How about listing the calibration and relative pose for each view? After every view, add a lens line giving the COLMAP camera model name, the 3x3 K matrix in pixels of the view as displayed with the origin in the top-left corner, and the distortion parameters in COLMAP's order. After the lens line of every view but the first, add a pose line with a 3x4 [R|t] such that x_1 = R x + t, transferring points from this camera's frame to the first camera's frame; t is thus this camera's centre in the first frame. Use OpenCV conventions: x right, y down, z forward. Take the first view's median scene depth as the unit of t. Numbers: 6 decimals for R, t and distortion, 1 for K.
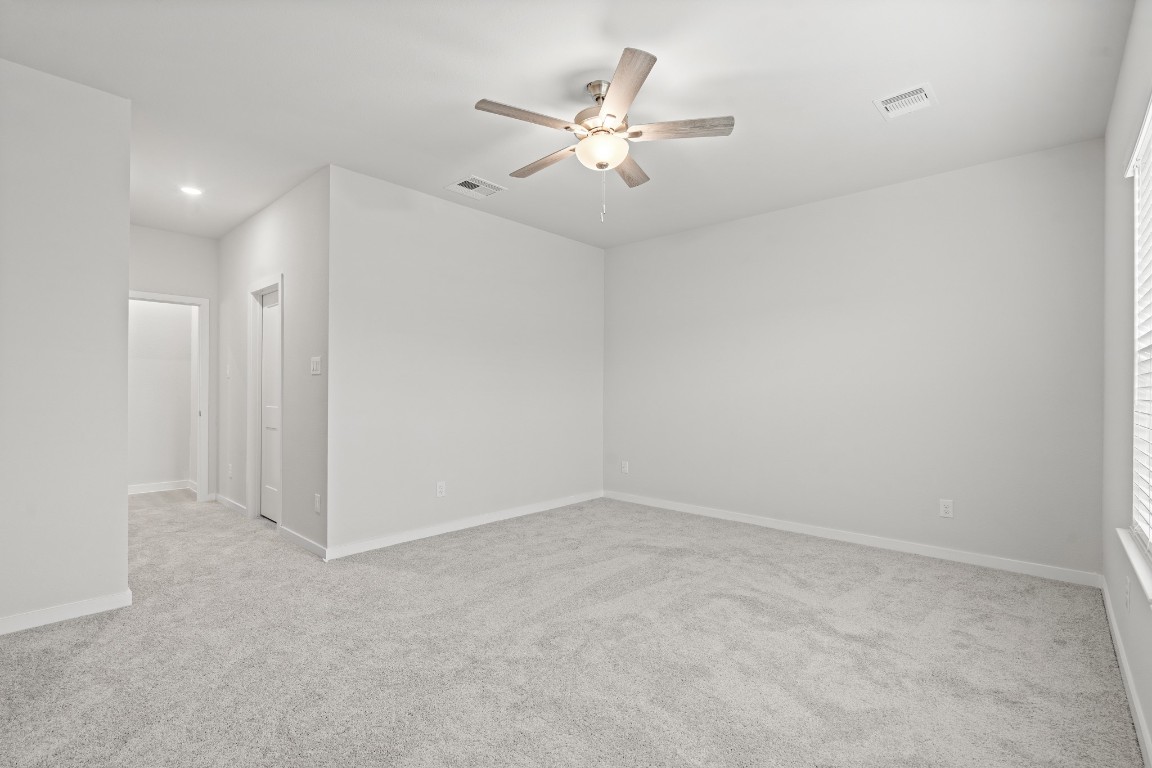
lens RADIAL K [[519.3, 0, 582.6], [0, 519.3, 382.6], [0, 0, 1]] dist [-0.001060, 0.000016]
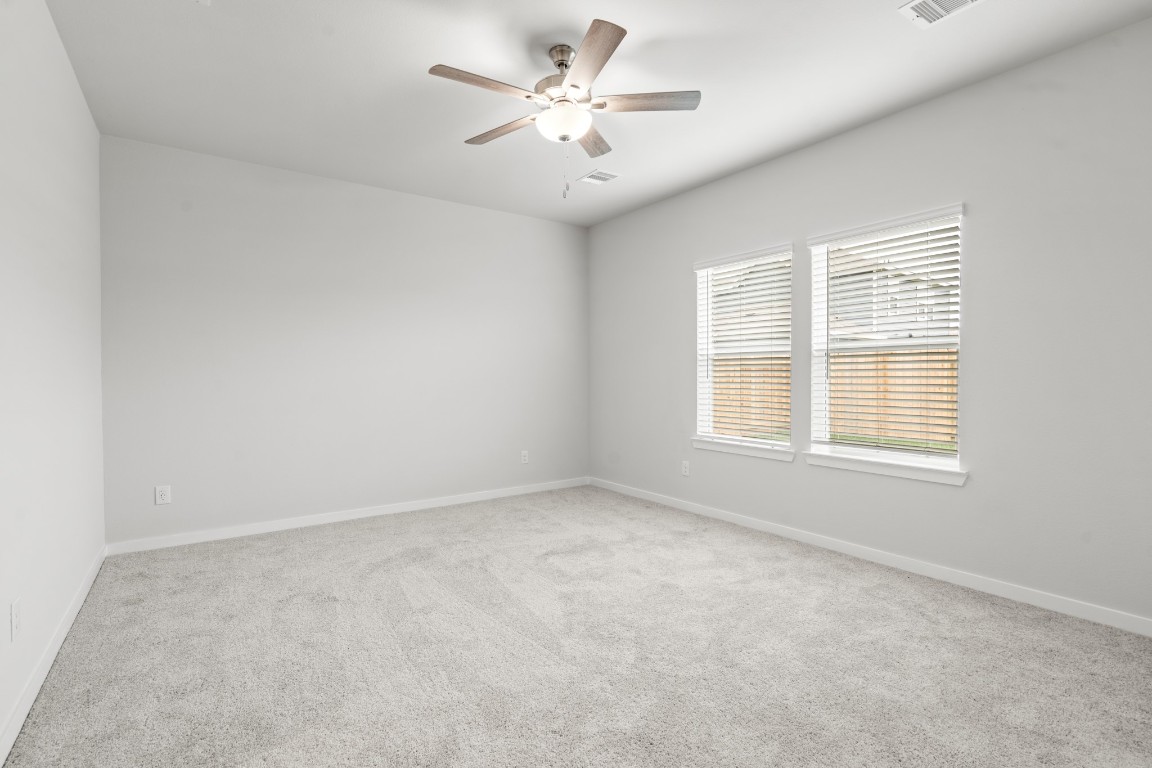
lens RADIAL K [[526.5, 0, 573.9], [0, 526.5, 378.6], [0, 0, 1]] dist [-0.002502, 0.000312]
pose [[0.226612, -0.011045, 0.973923, -0.801893], [-0.010828, 0.999845, 0.013859, 0.008881], [-0.973925, -0.013686, 0.226457, 0.669966]]
